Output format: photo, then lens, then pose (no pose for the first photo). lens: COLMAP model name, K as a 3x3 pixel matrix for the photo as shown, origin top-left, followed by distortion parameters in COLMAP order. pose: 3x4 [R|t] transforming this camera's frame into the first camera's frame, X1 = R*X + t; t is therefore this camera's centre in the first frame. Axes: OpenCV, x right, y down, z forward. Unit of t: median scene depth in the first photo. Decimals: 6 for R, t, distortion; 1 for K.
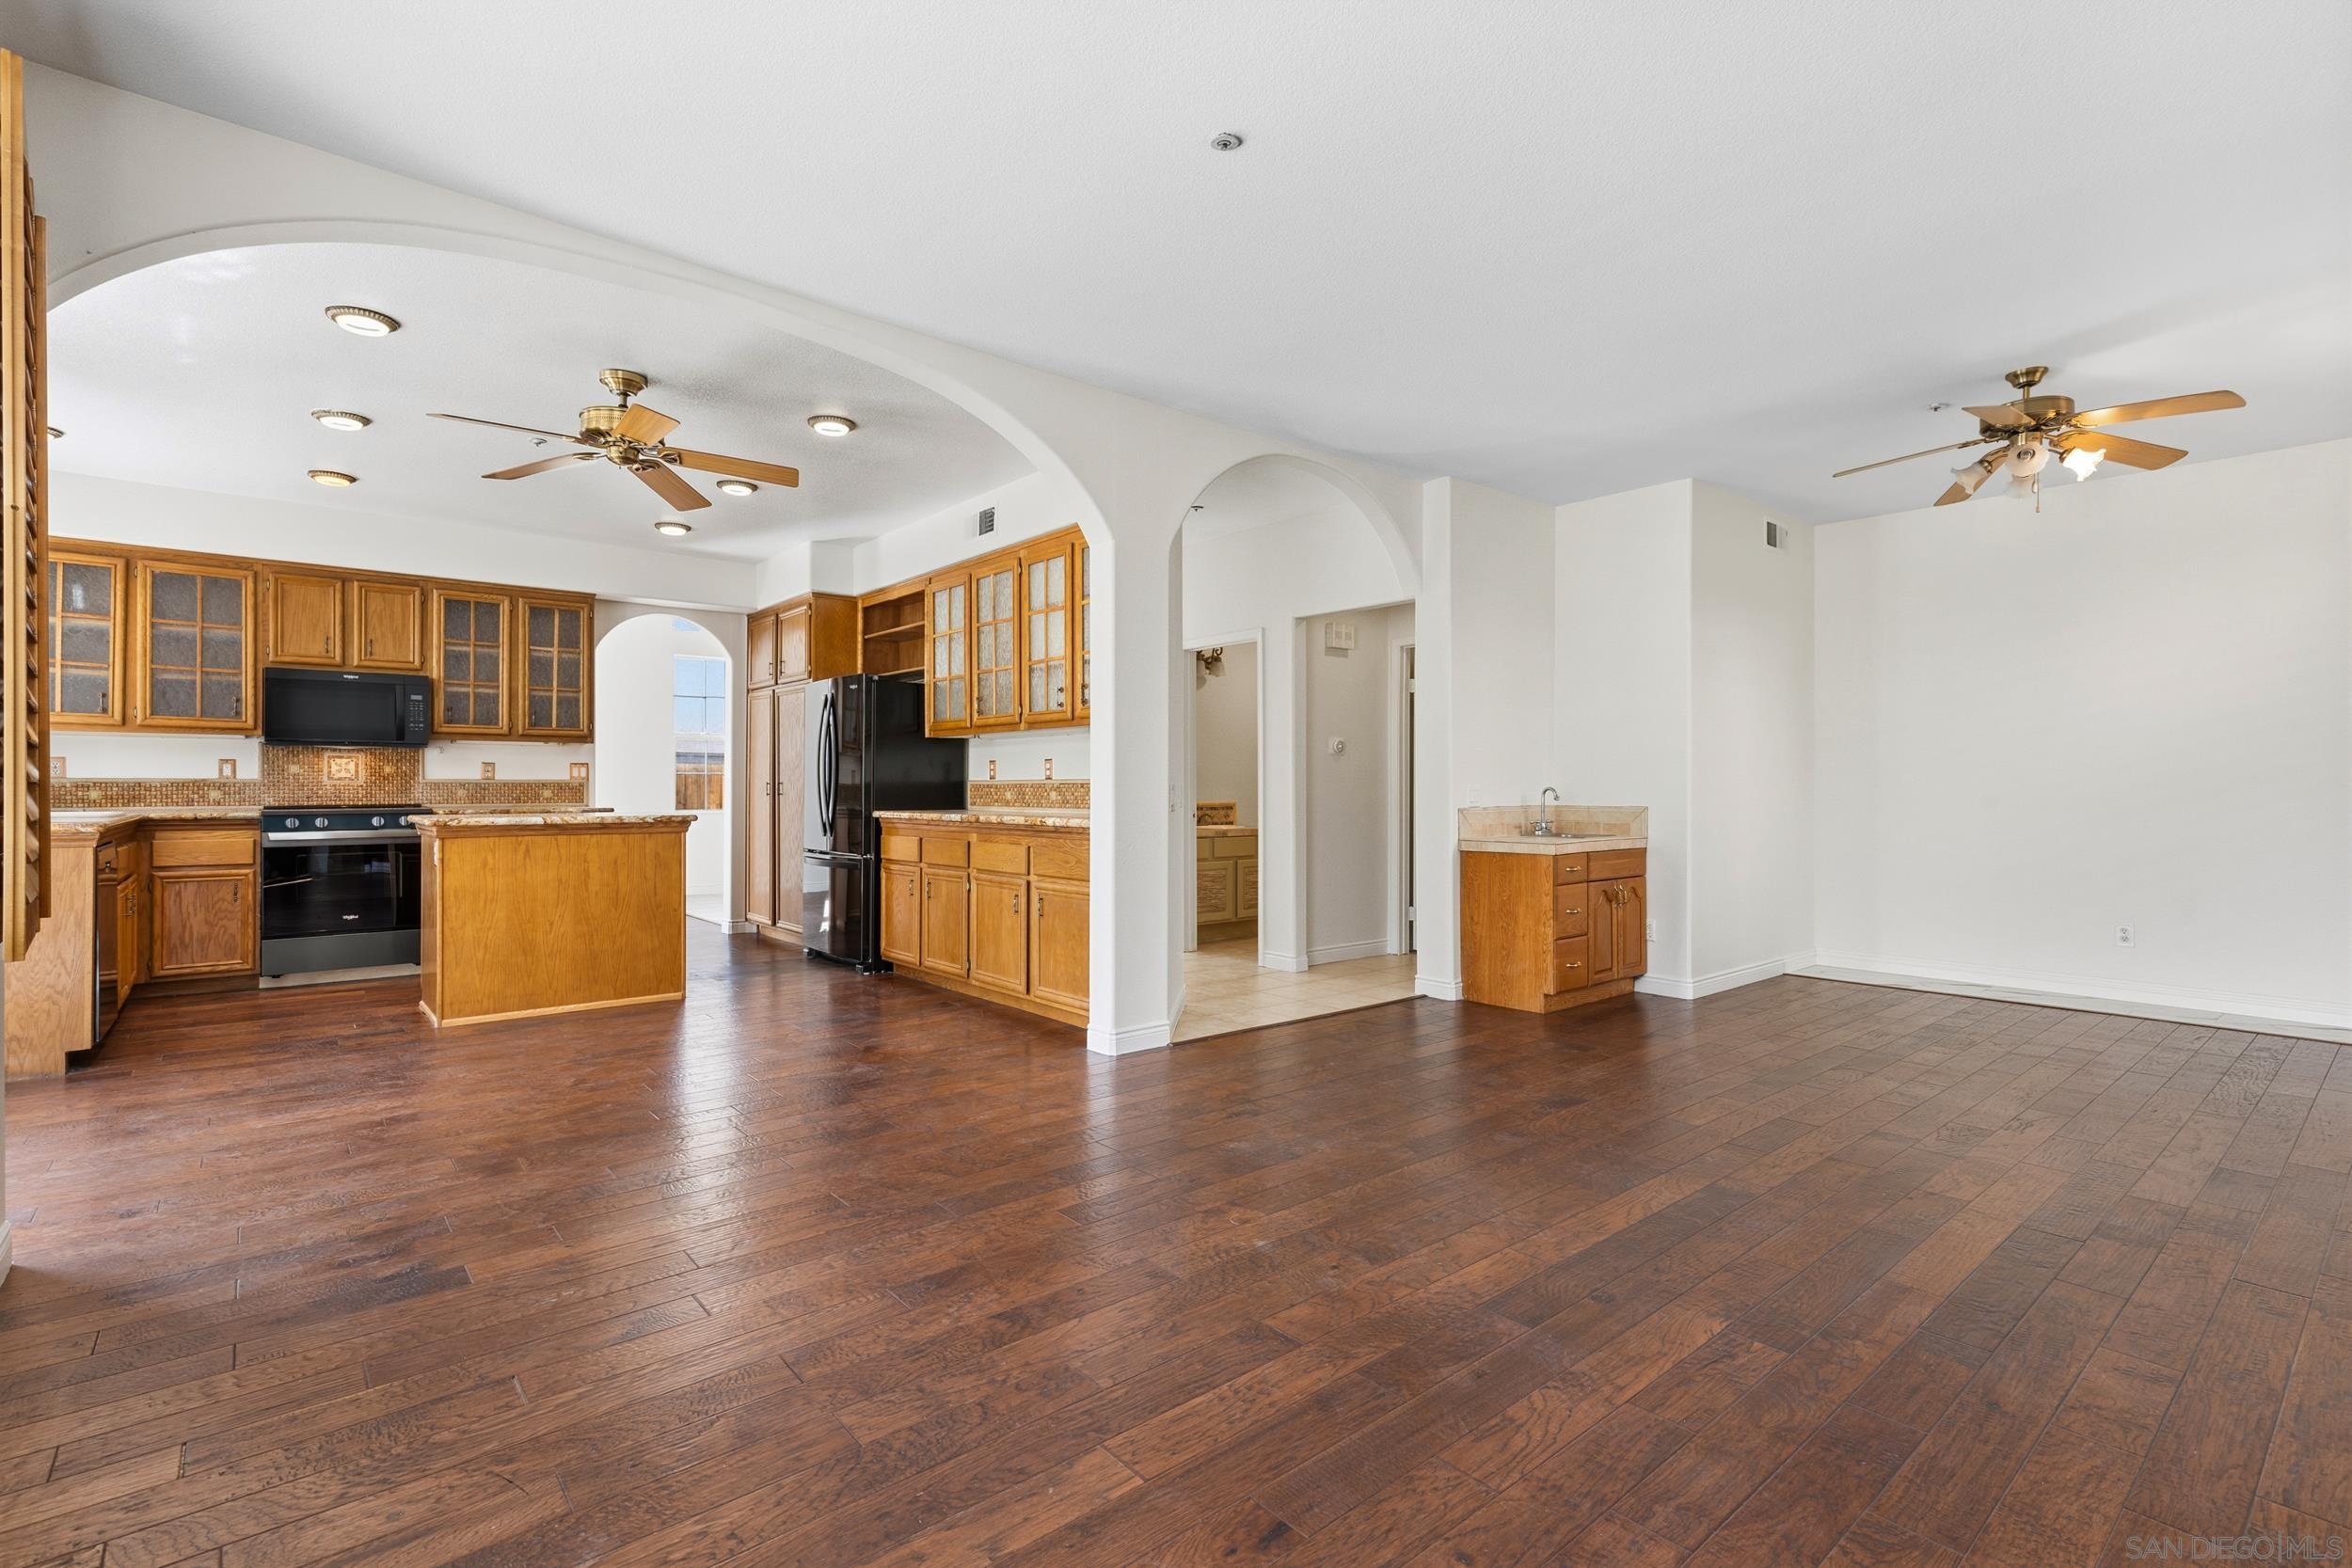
lens RADIAL K [[1060.1, 0, 1166.7], [0, 1060.1, 780.7], [0, 0, 1]] dist [0.008812, -0.001565]
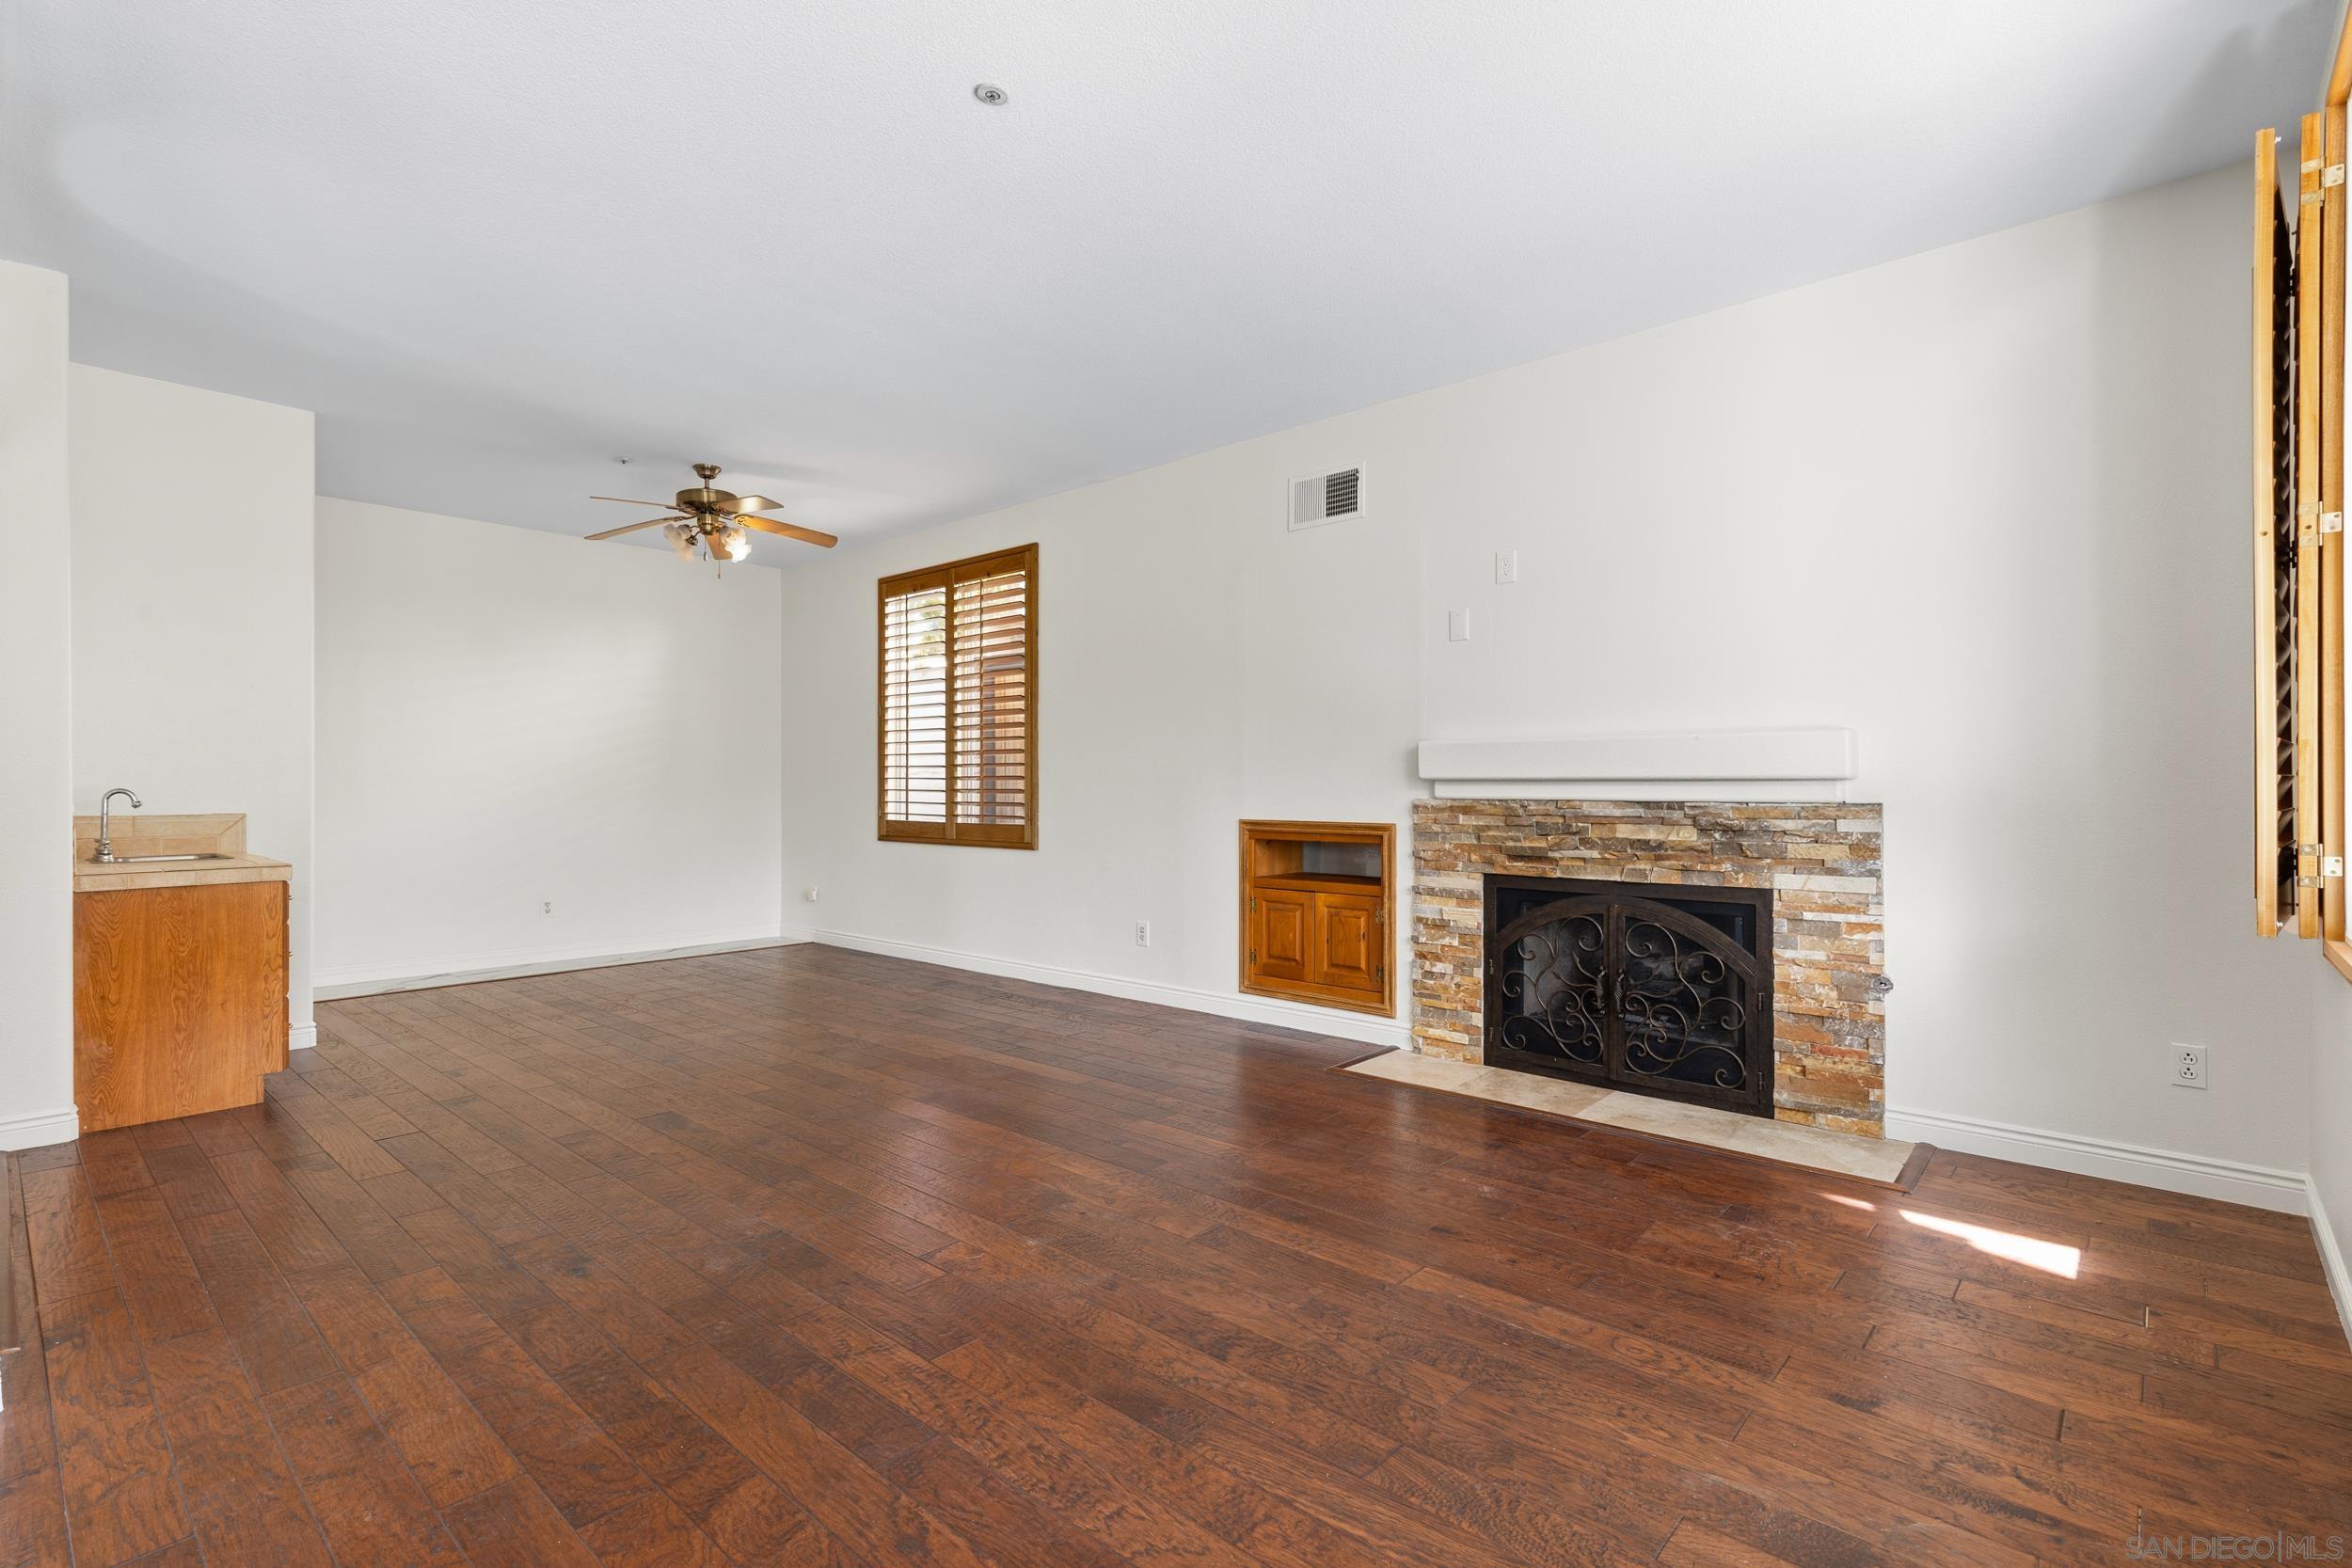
lens RADIAL K [[1060.1, 0, 1184.0], [0, 1060.1, 777.6], [0, 0, 1]] dist [0.008812, -0.001565]
pose [[-0.118671, 0.007649, 0.992904, -0.408382], [-0.001923, 0.999967, -0.007933, 0.002997], [-0.992932, -0.002851, -0.118652, 0.433366]]
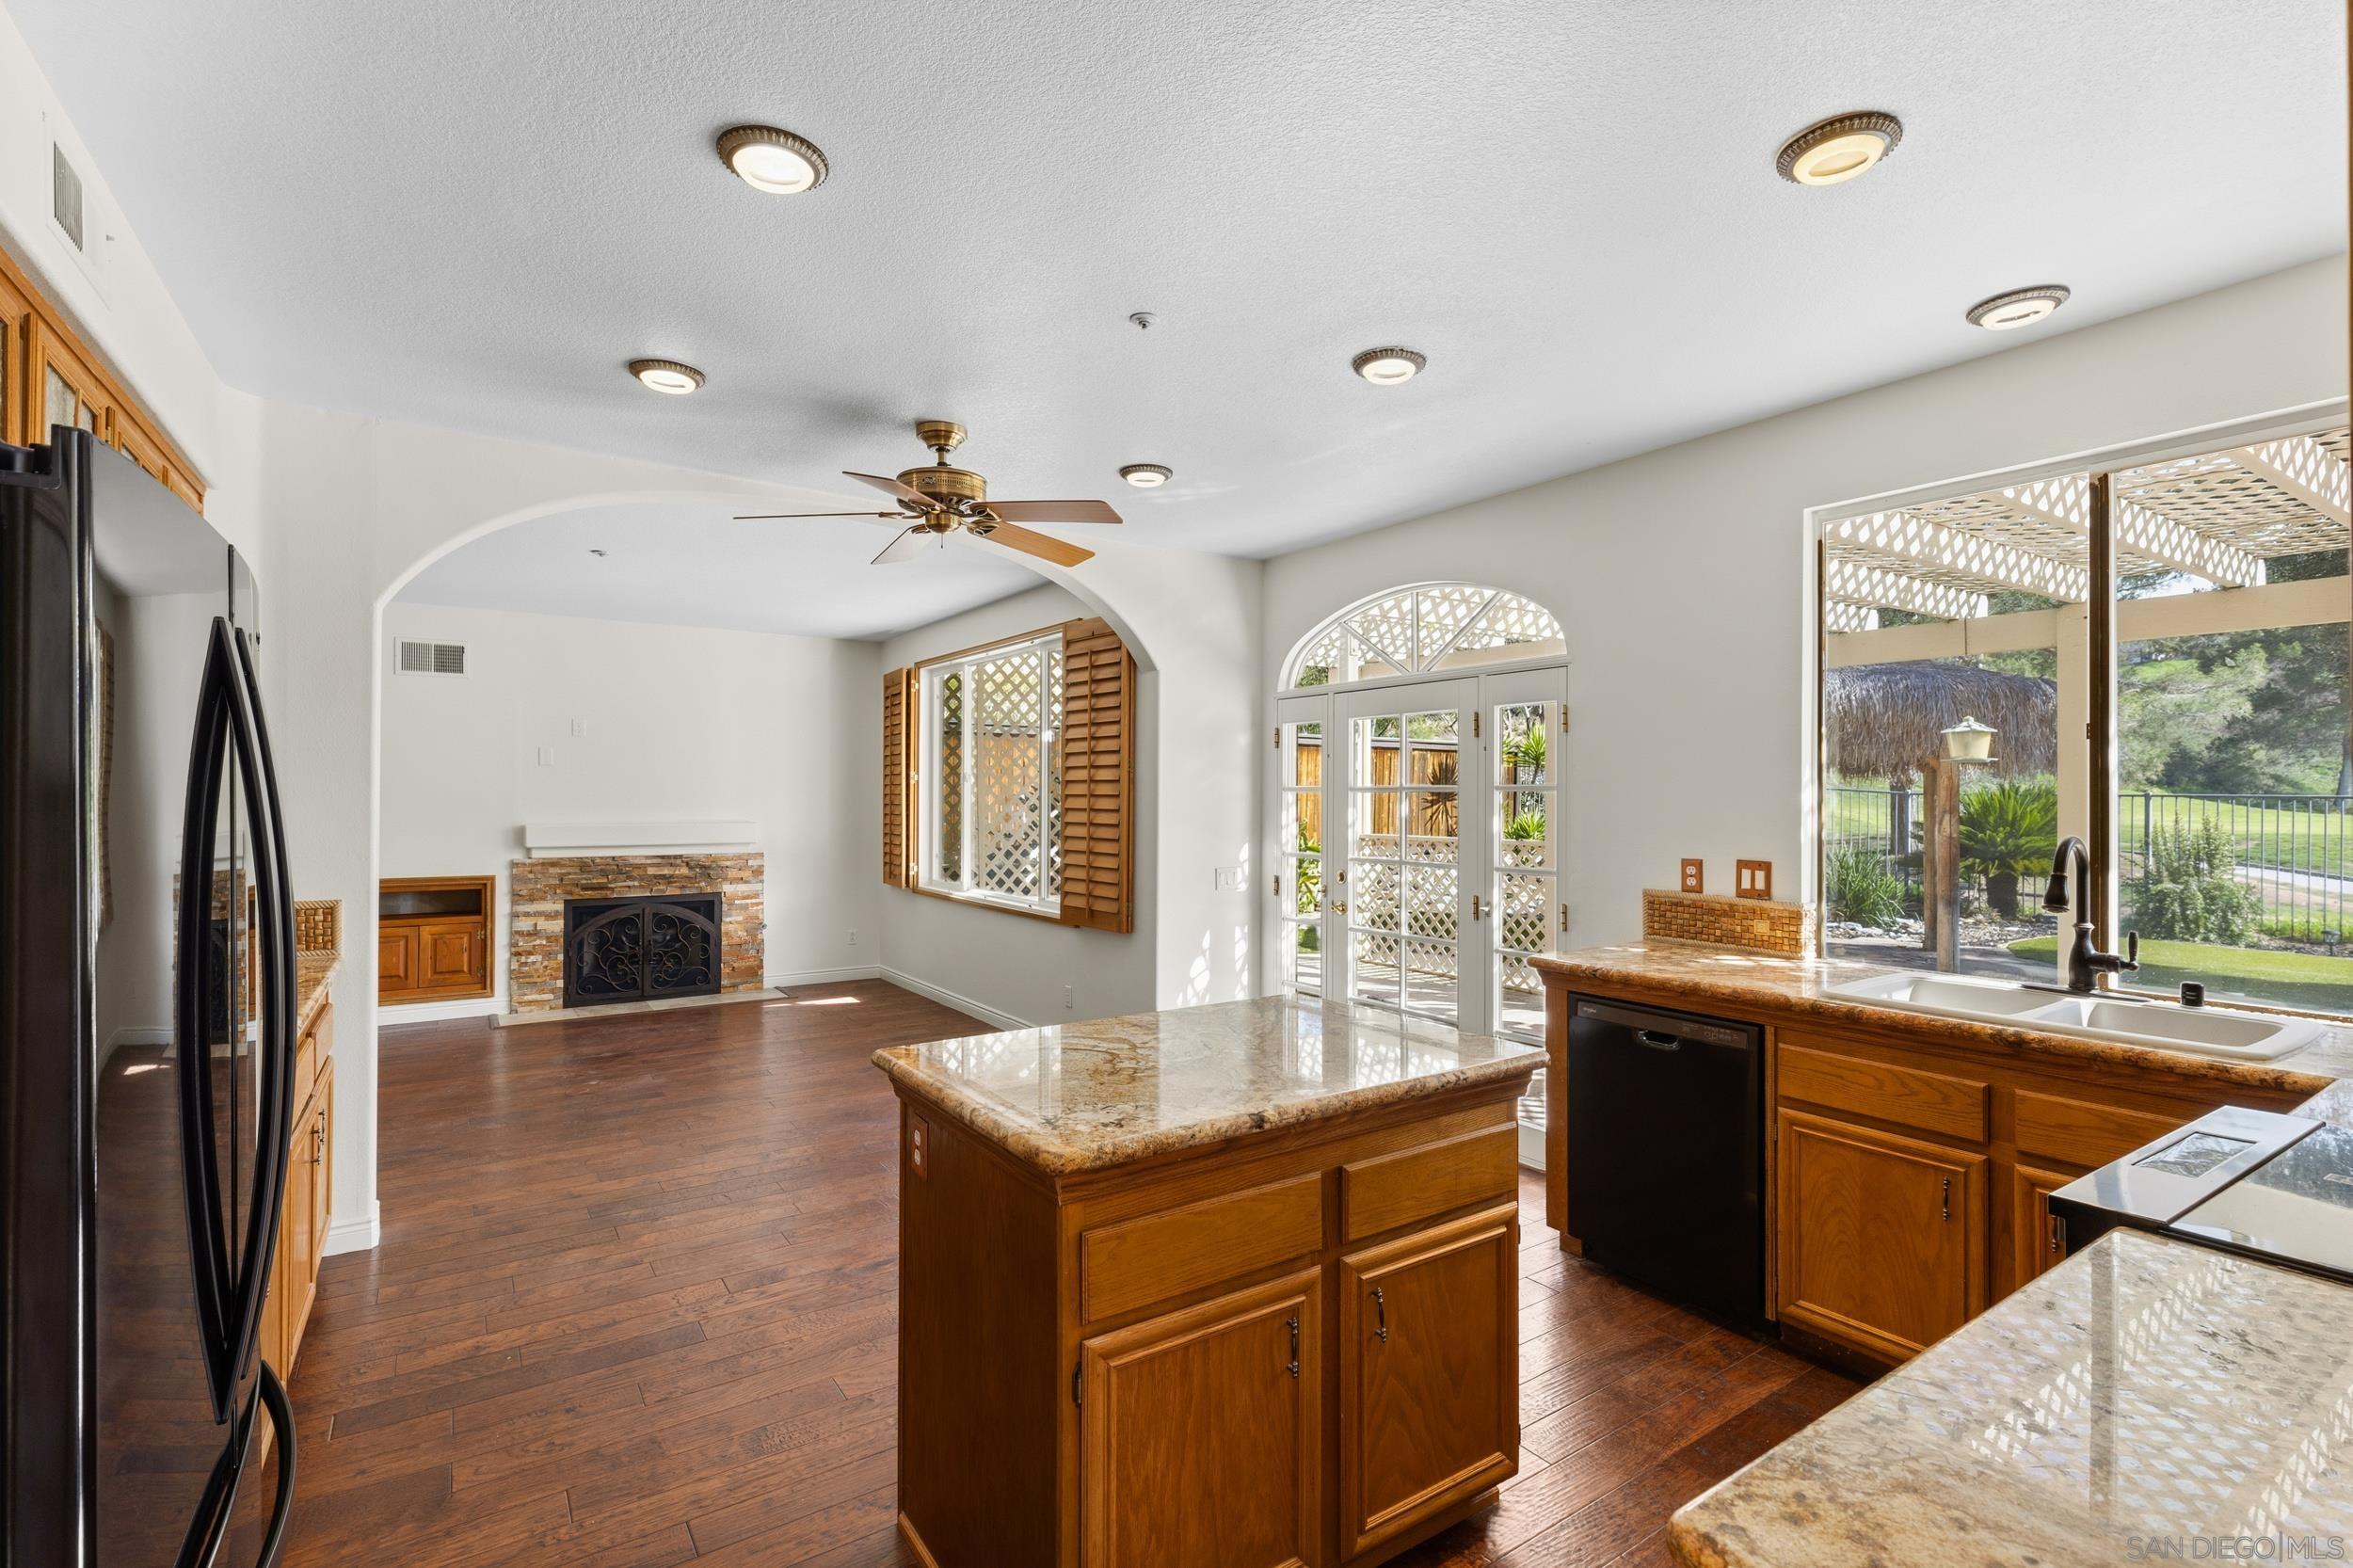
lens RADIAL K [[1060.7, 0, 1170.2], [0, 1060.7, 802.5], [0, 0, 1]] dist [0.008812, -0.001565]
pose [[-0.994280, -0.004612, 0.106709, -0.568104], [-0.004623, 0.999989, 0.000142, -0.056953], [-0.106709, -0.000352, -0.994290, 1.319446]]
